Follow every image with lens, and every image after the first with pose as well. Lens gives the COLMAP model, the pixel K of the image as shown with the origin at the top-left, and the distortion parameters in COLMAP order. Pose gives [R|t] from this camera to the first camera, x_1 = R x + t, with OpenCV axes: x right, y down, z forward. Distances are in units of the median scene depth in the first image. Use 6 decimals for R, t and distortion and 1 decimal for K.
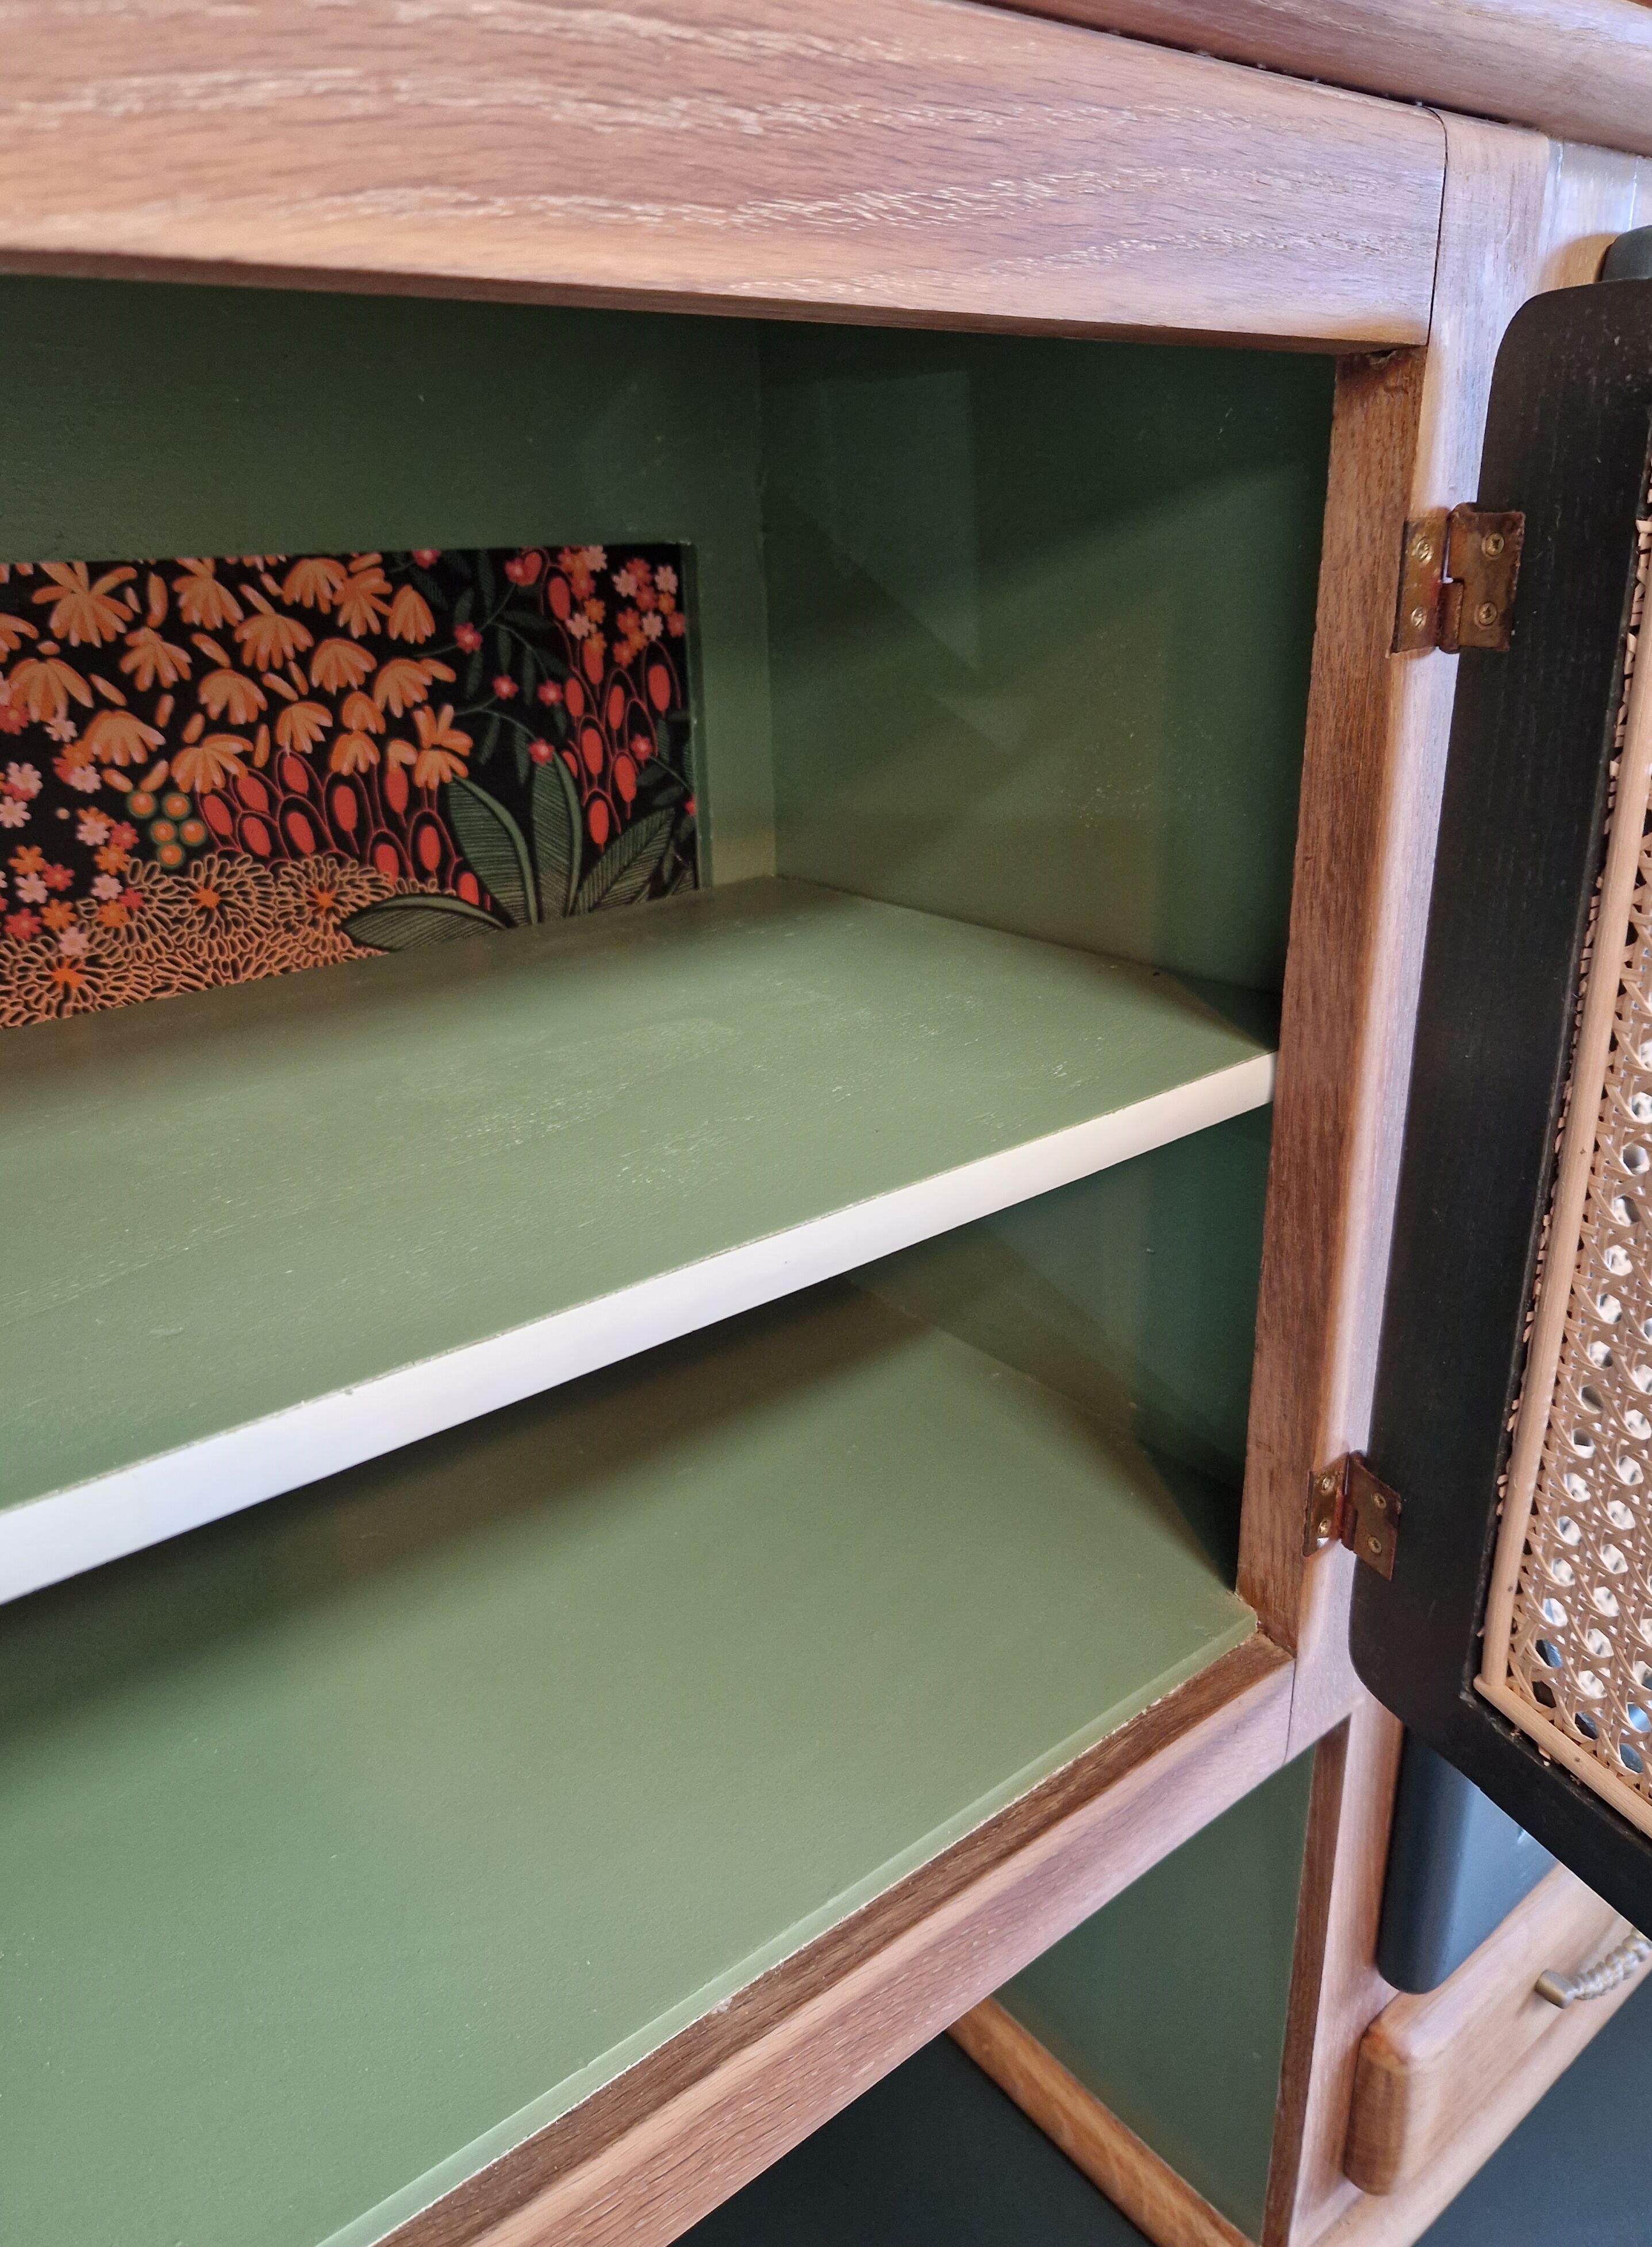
lens RADIAL K [[1586.2, 0, 839.6], [0, 1586.2, 1110.5], [0, 0, 1]] dist [0.062805, -0.068938]
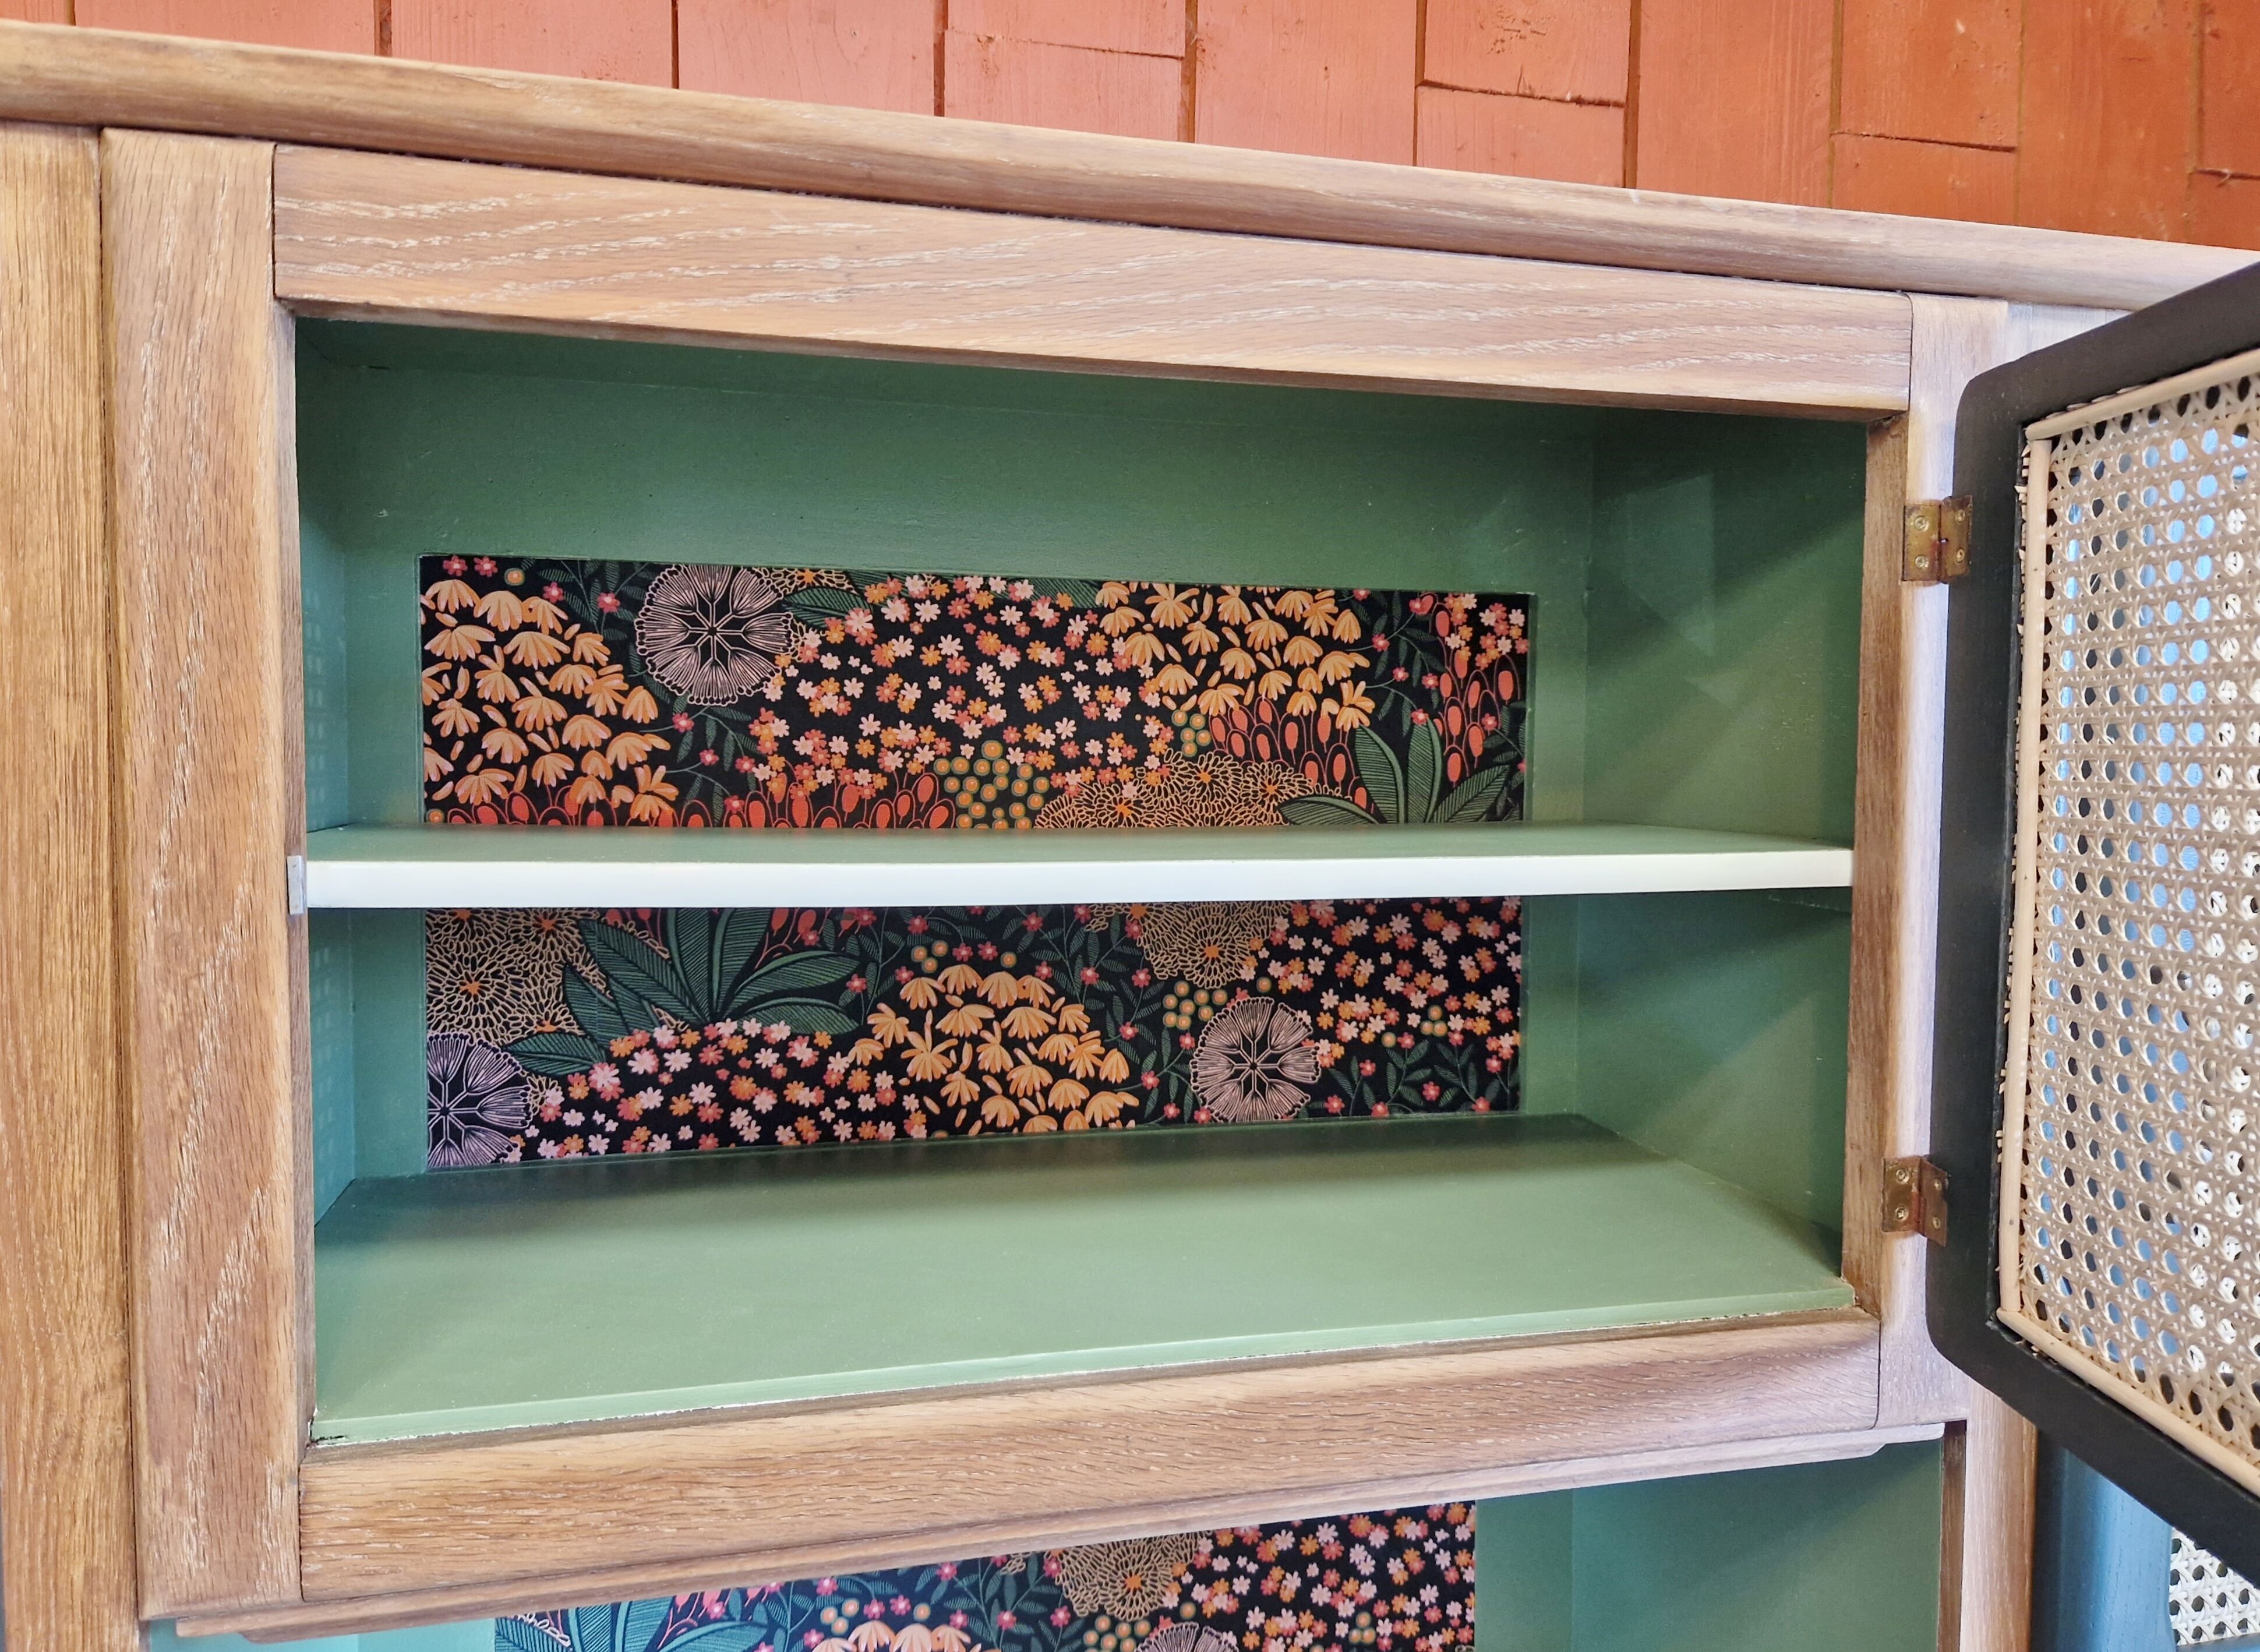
lens RADIAL K [[1595.7, 0, 1114.0], [0, 1595.7, 814.8], [0, 0, 1]] dist [0.062805, -0.068938]
pose [[0.904627, 0.049870, -0.423277, 0.237008], [-0.178898, 0.945836, -0.270905, 0.388995], [0.386841, 0.320791, 0.864550, -0.486907]]
